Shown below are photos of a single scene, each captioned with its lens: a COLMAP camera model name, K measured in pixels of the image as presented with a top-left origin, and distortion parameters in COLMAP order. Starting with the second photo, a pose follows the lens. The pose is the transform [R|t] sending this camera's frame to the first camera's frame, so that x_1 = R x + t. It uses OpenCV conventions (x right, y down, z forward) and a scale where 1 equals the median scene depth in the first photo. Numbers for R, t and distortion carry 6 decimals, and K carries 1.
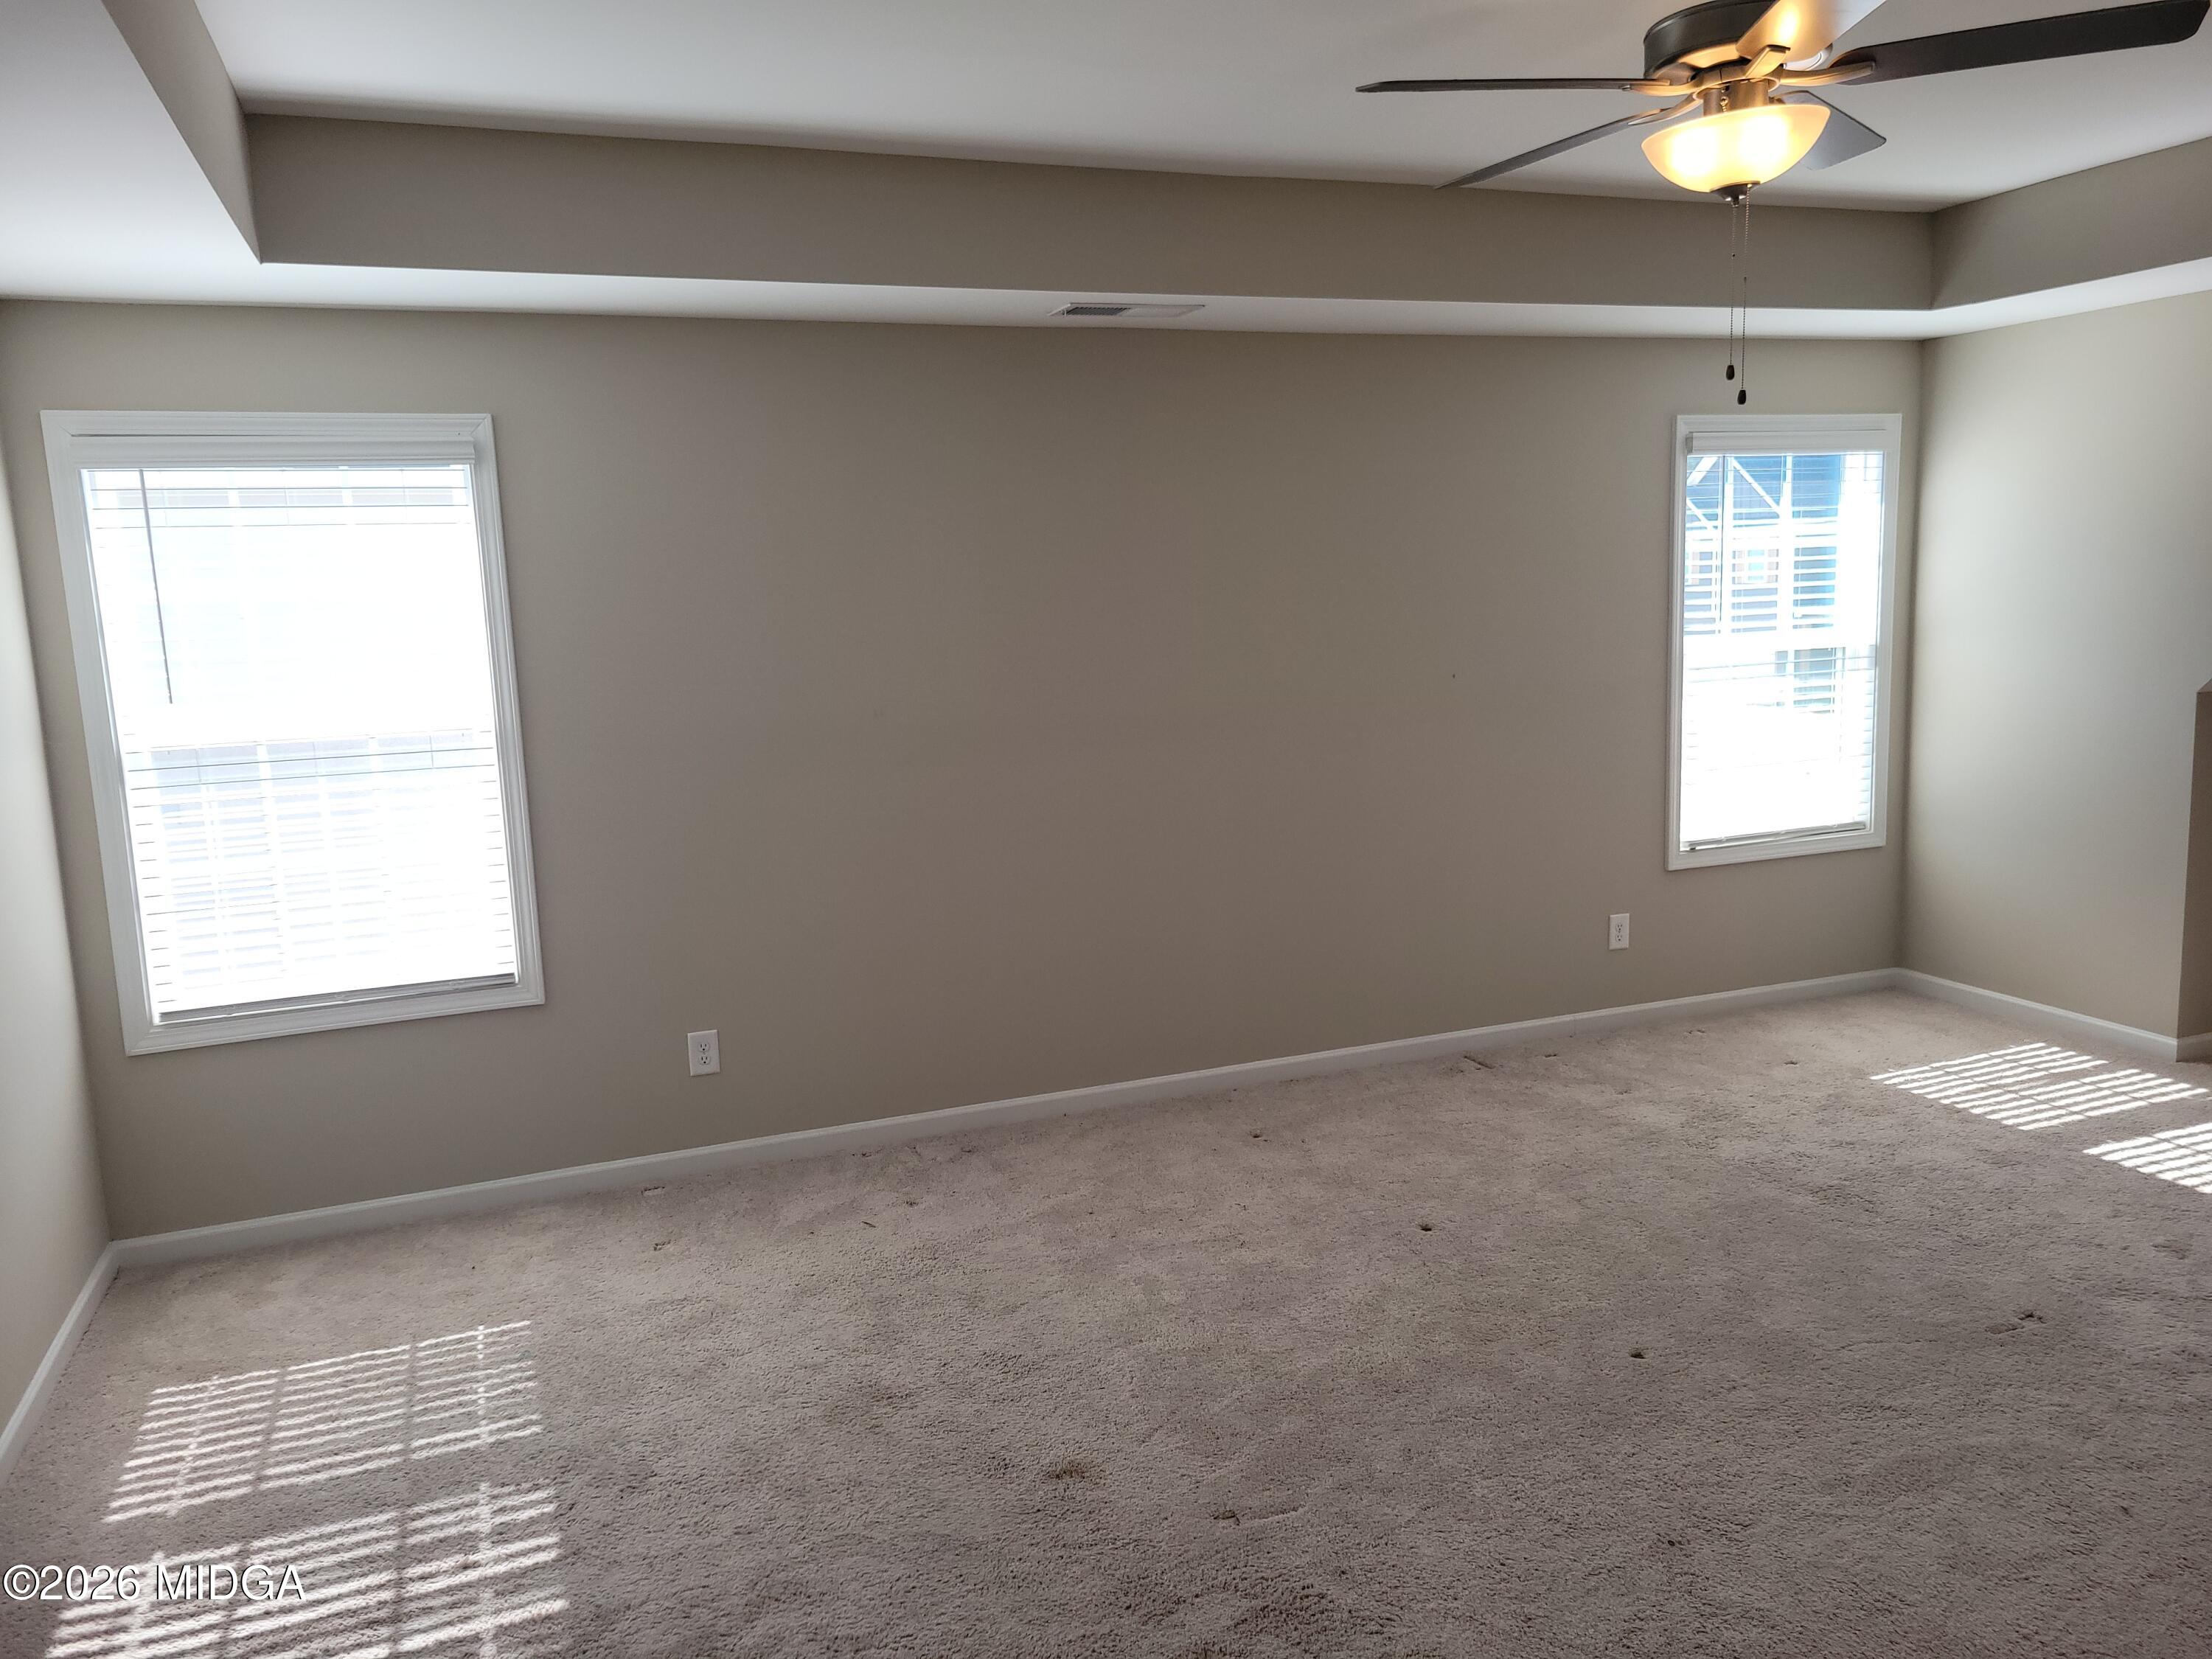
lens RADIAL K [[1656.1, 0, 1117.1], [0, 1656.1, 837.8], [0, 0, 1]] dist [0.062625, -0.041914]
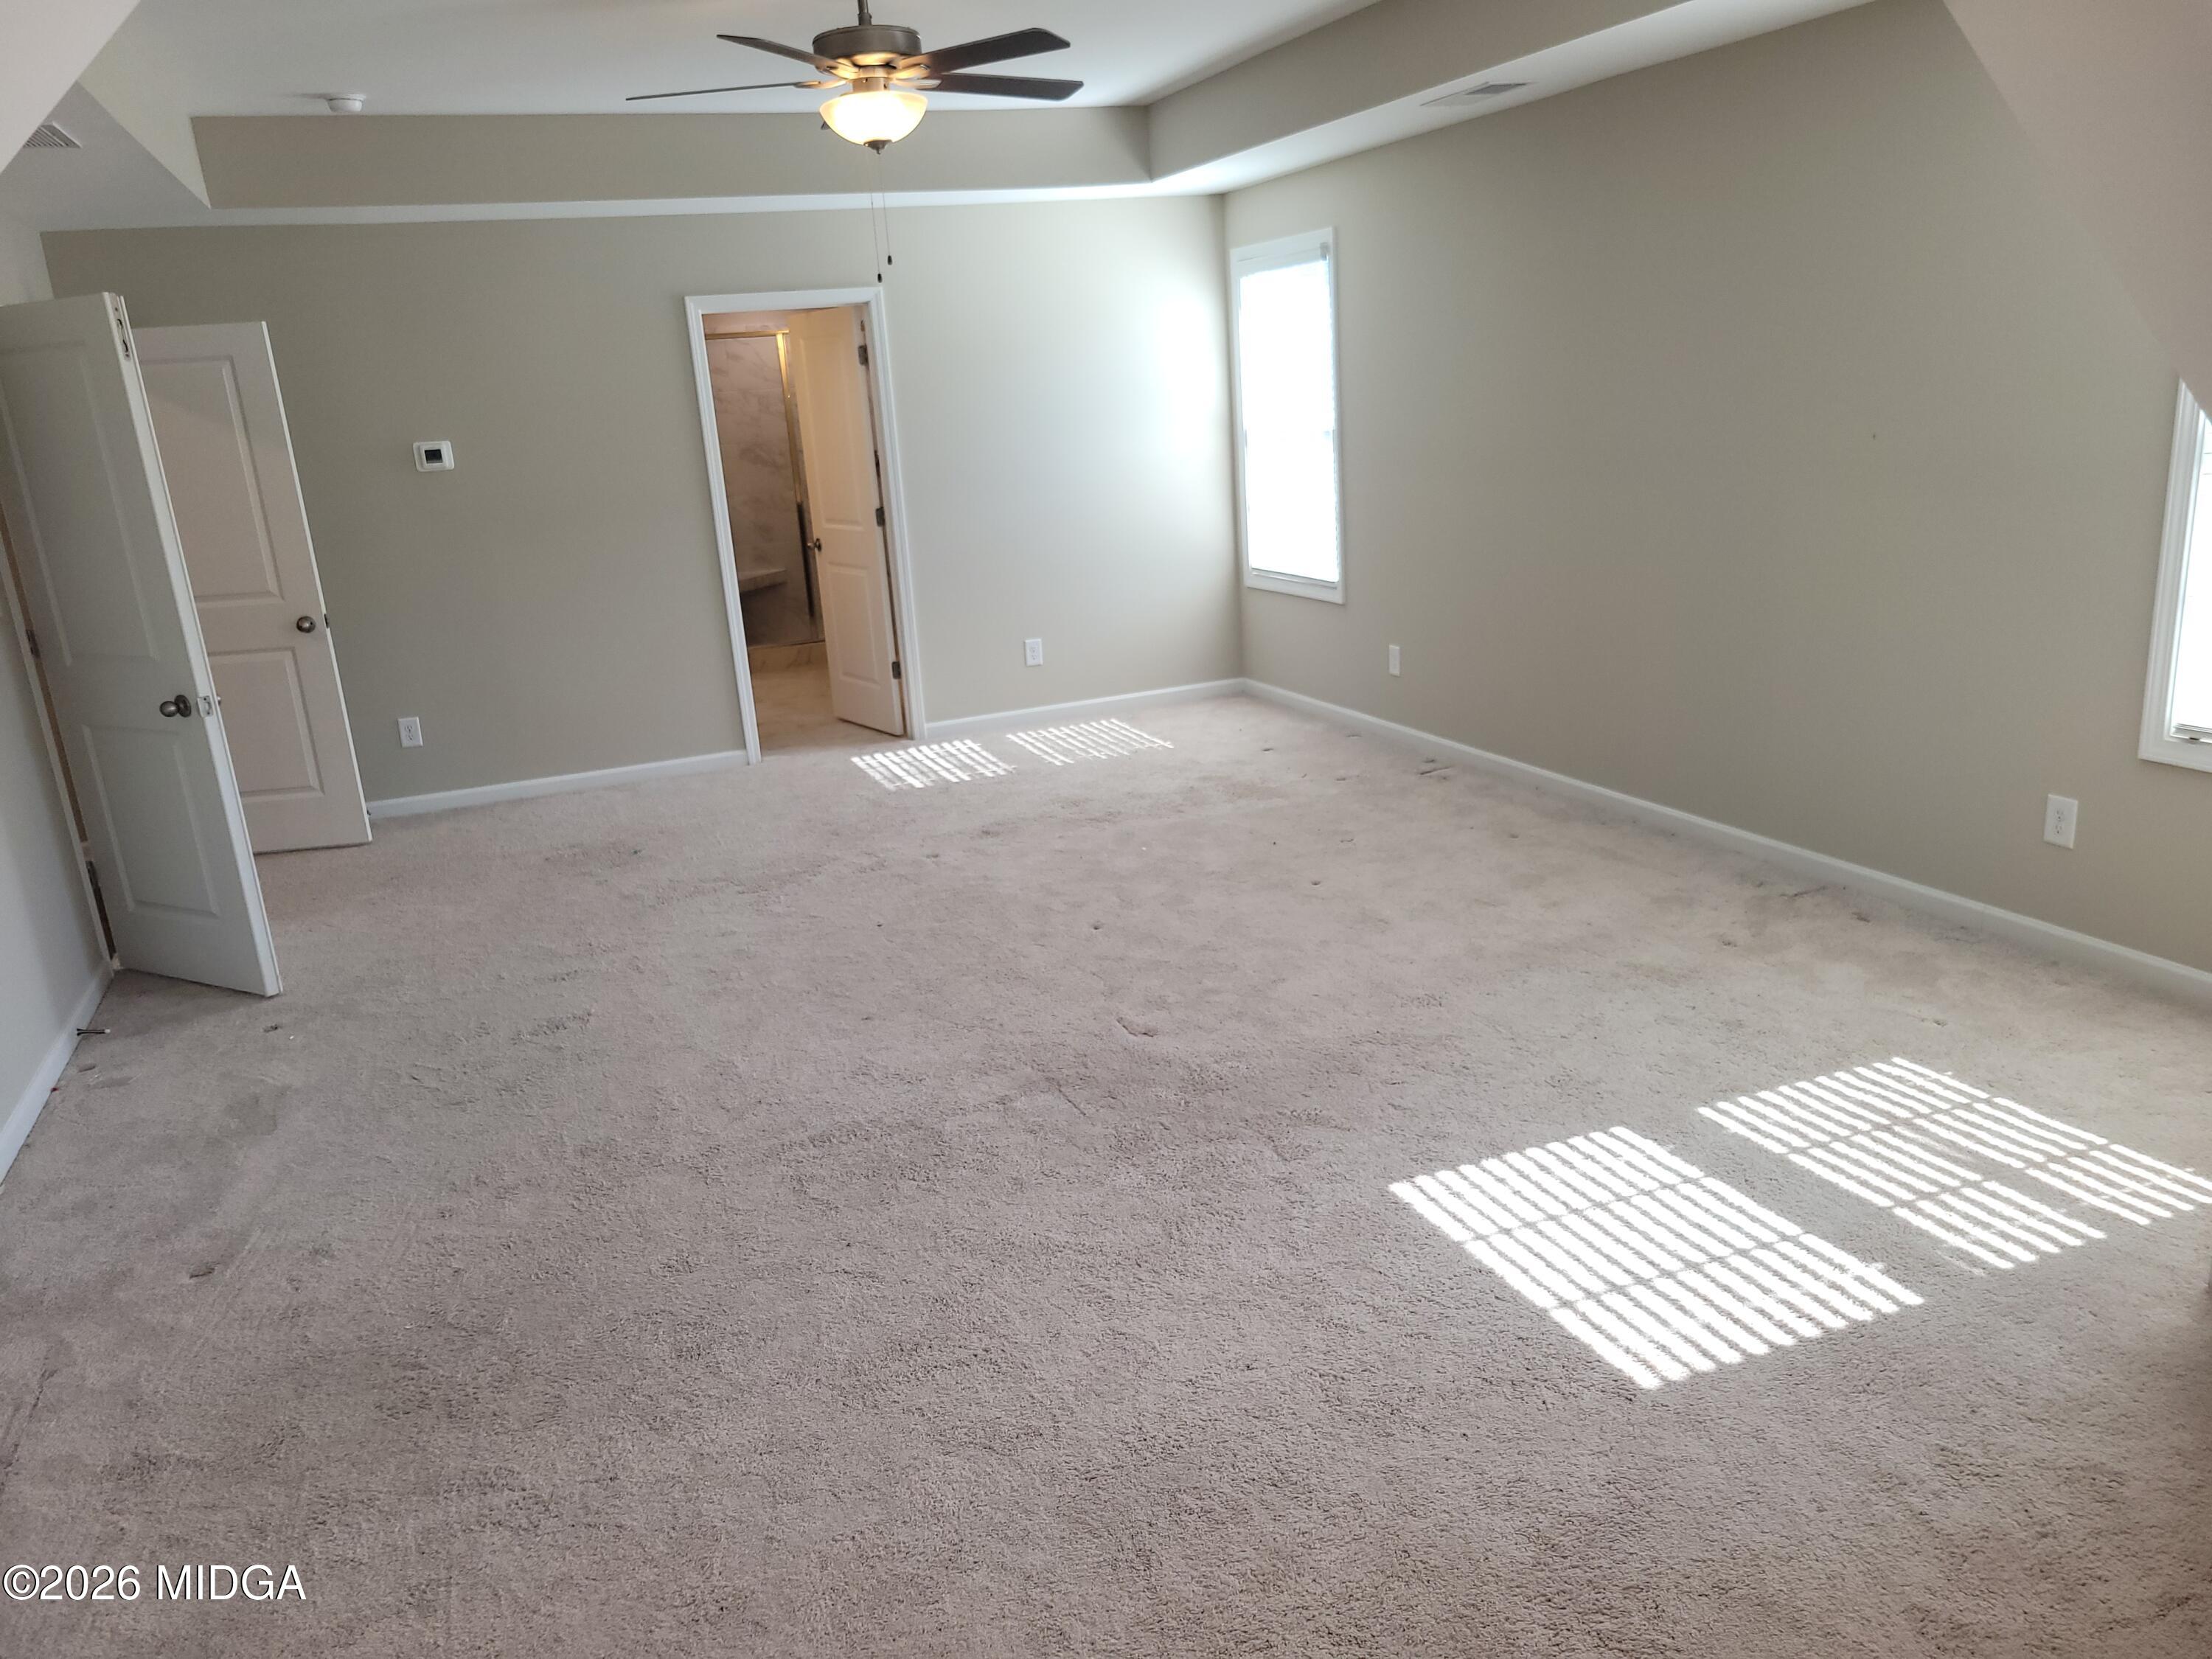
lens RADIAL K [[1656.1, 0, 1103.3], [0, 1656.1, 847.6], [0, 0, 1]] dist [0.062625, -0.041914]
pose [[0.008065, 0.307659, -0.951462, 1.383553], [-0.089092, 0.947931, 0.305762, -0.163068], [0.995991, 0.082302, 0.035055, 0.797109]]
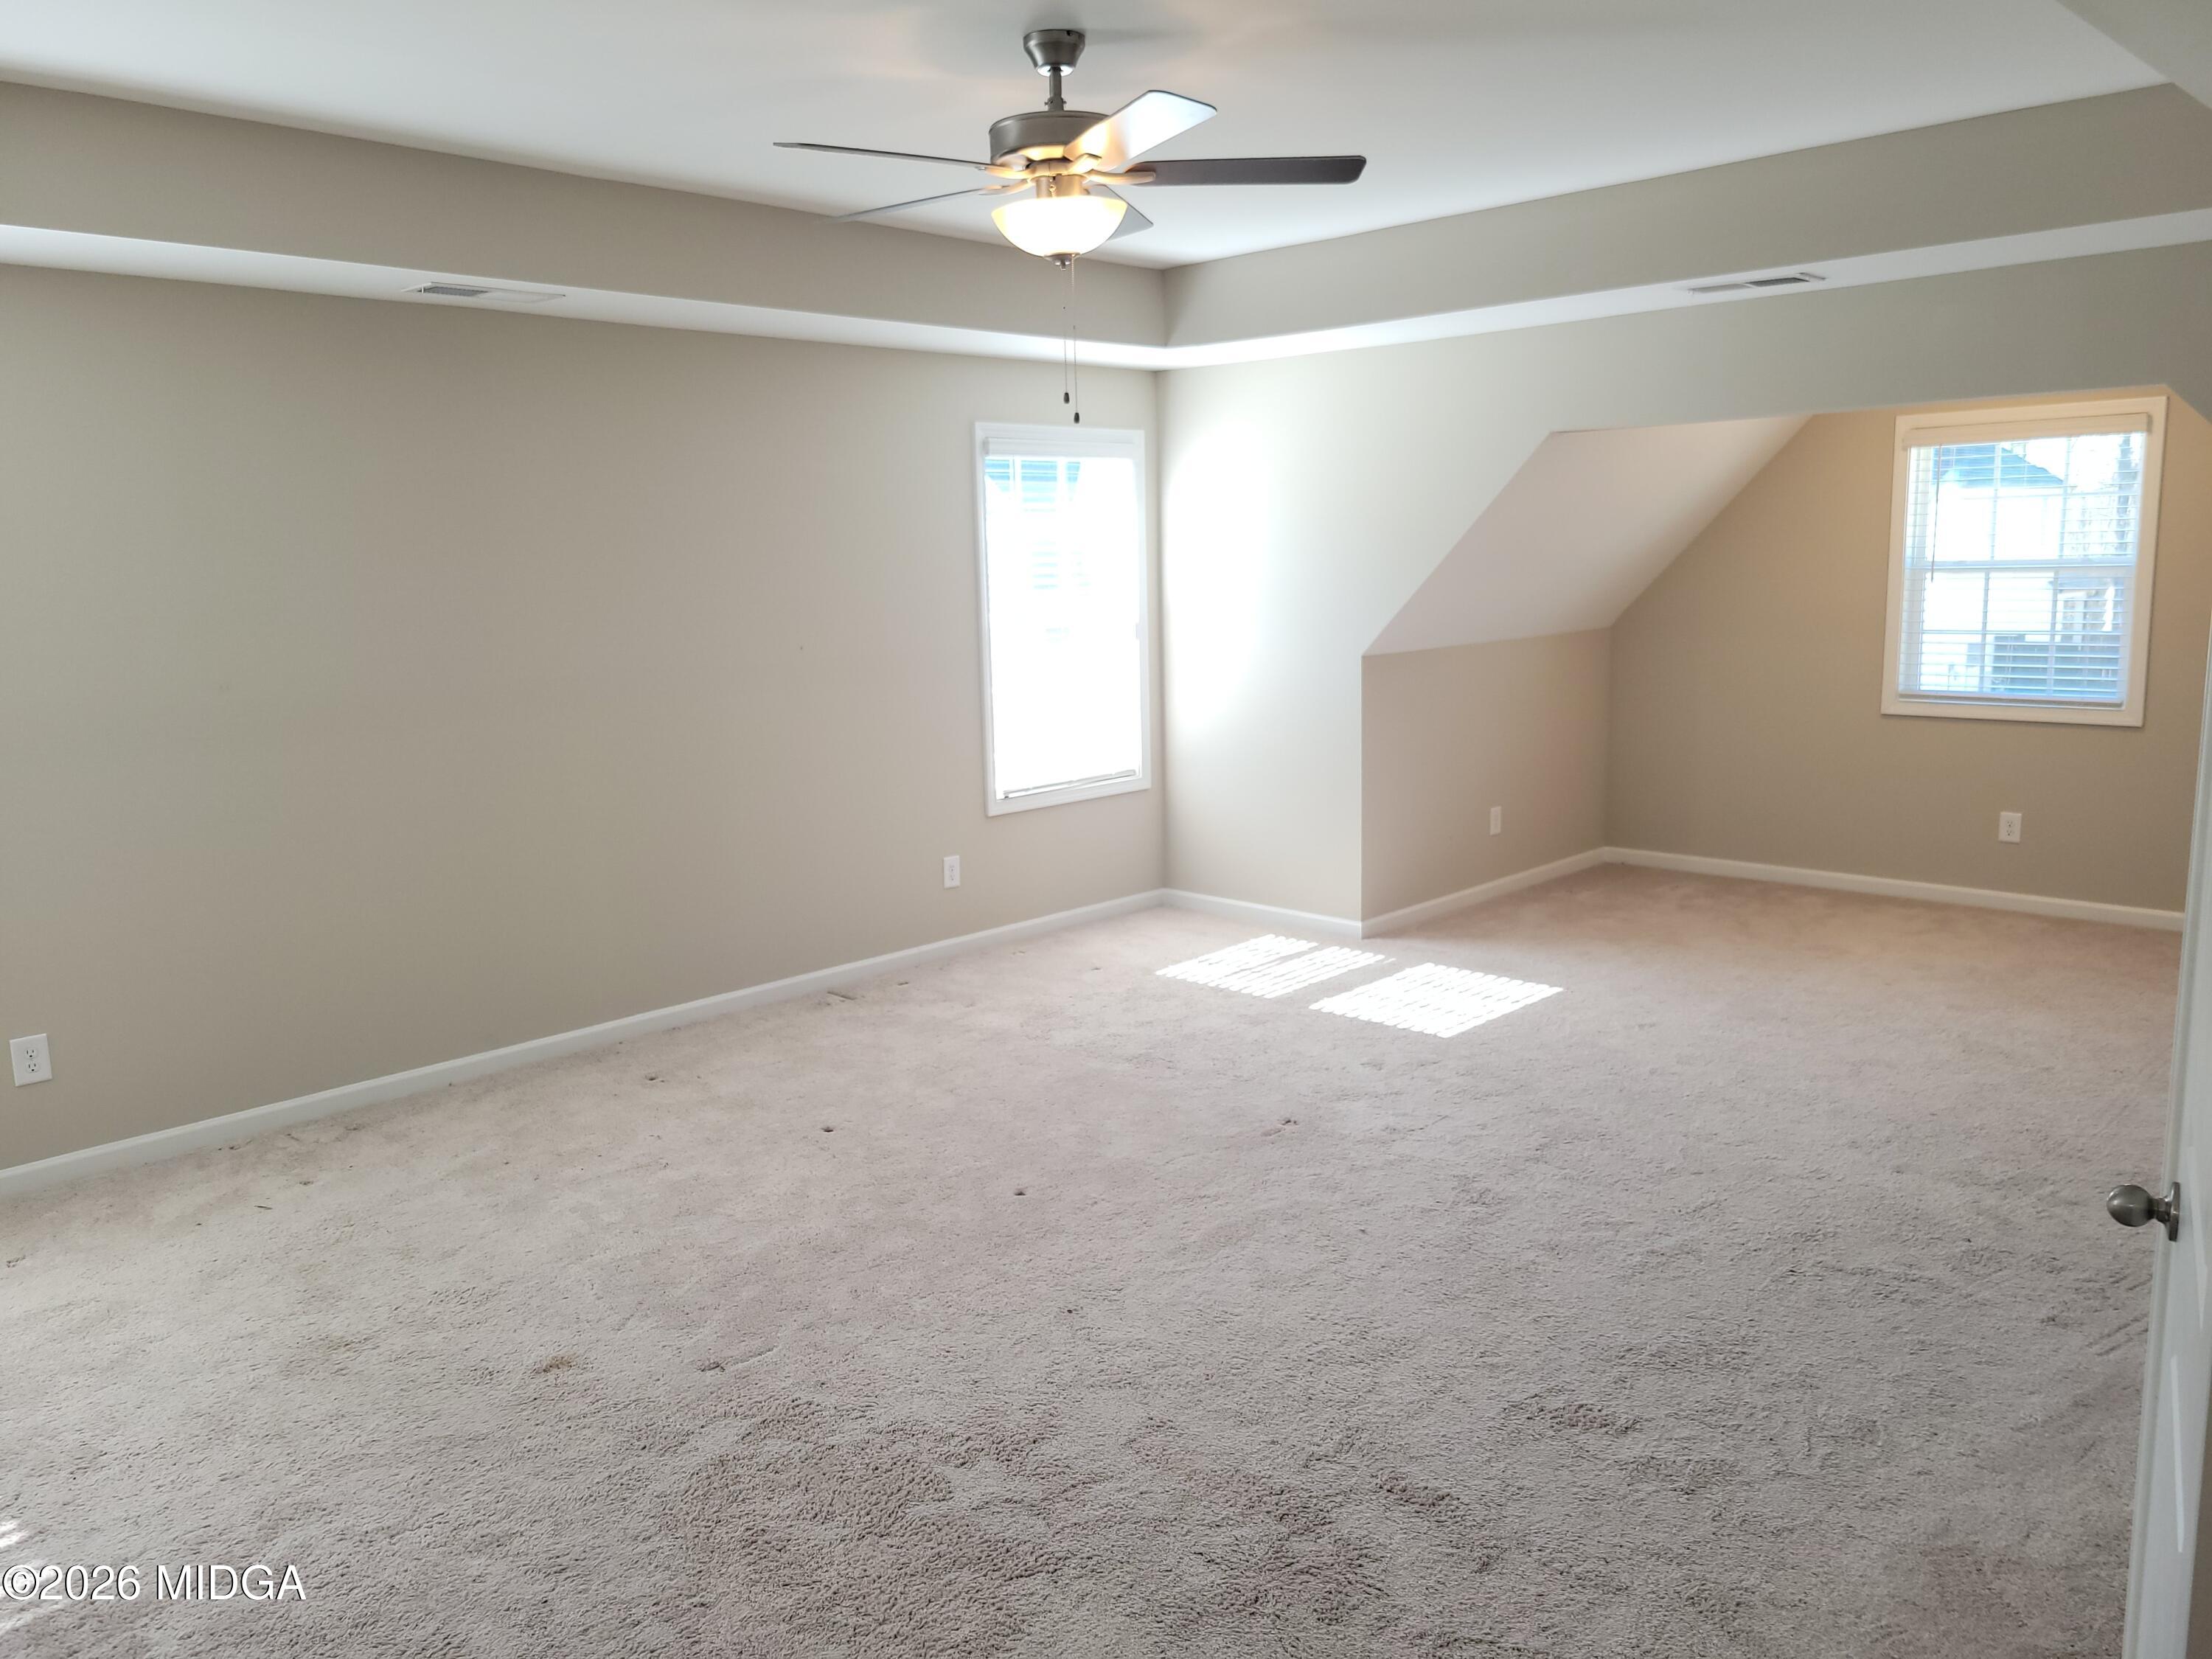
lens RADIAL K [[1656.1, 0, 1105.2], [0, 1656.1, 832.2], [0, 0, 1]] dist [0.062625, -0.041914]
pose [[0.909316, -0.055906, 0.412333, -0.098827], [0.054424, 0.998400, 0.015347, 0.024508], [-0.412531, 0.008486, 0.910904, -0.113325]]
